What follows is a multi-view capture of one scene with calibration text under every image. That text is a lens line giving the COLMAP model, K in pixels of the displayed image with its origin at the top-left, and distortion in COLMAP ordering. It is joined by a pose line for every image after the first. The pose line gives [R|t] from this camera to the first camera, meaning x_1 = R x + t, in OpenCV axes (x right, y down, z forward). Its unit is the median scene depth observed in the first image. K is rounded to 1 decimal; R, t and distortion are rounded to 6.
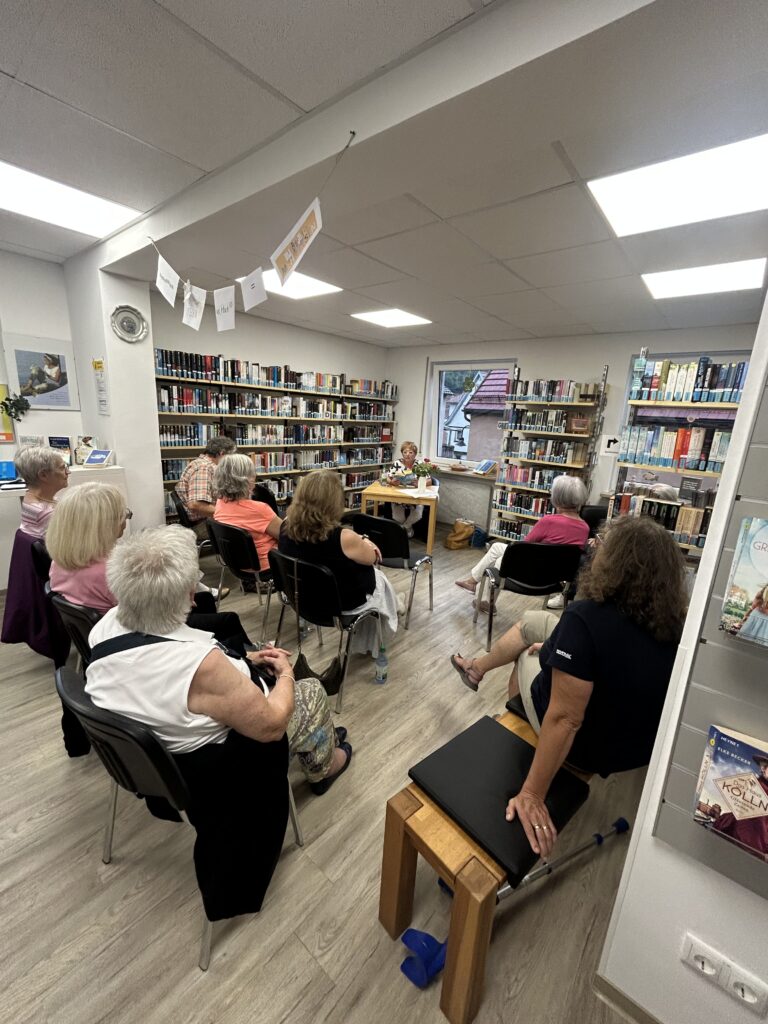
lens RADIAL K [[412.4, 0, 384.5], [0, 412.4, 514.3], [0, 0, 1]] dist [-0.000575, -0.000006]
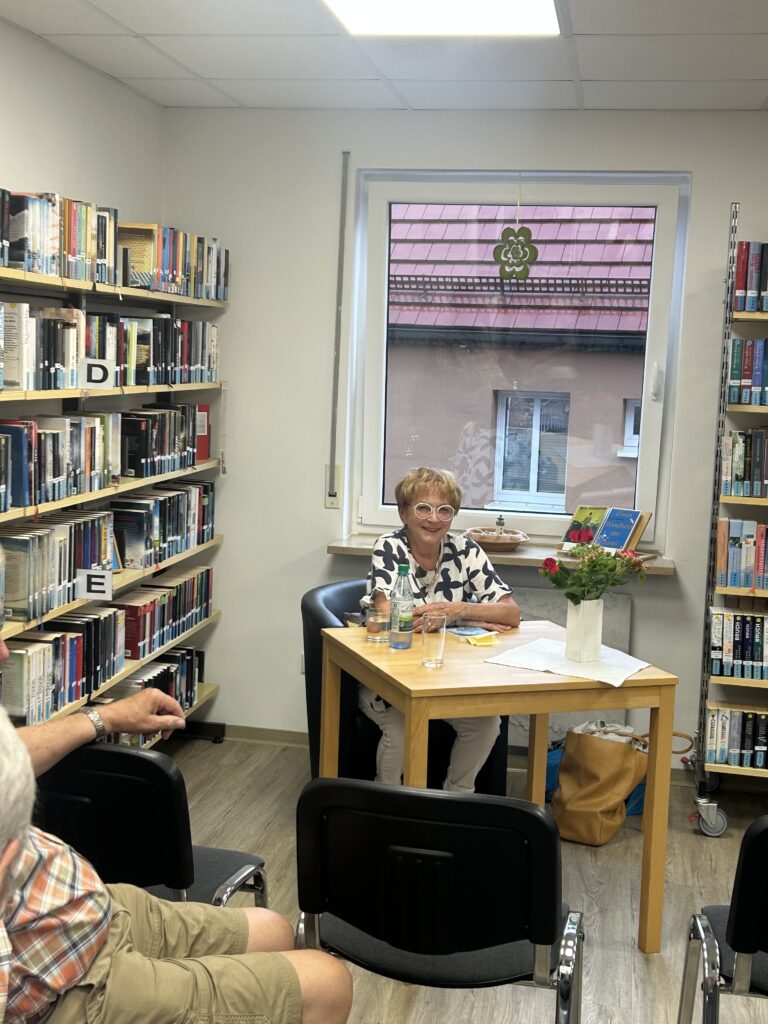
lens RADIAL K [[1361.6, 0, 384.6], [0, 1361.6, 507.9], [0, 0, 1]] dist [0.111831, 0.000000]
pose [[0.869420, -0.077900, 0.487894, -0.369421], [0.126273, 0.989731, -0.066991, -0.088834], [-0.477665, 0.119851, 0.870328, 0.241641]]
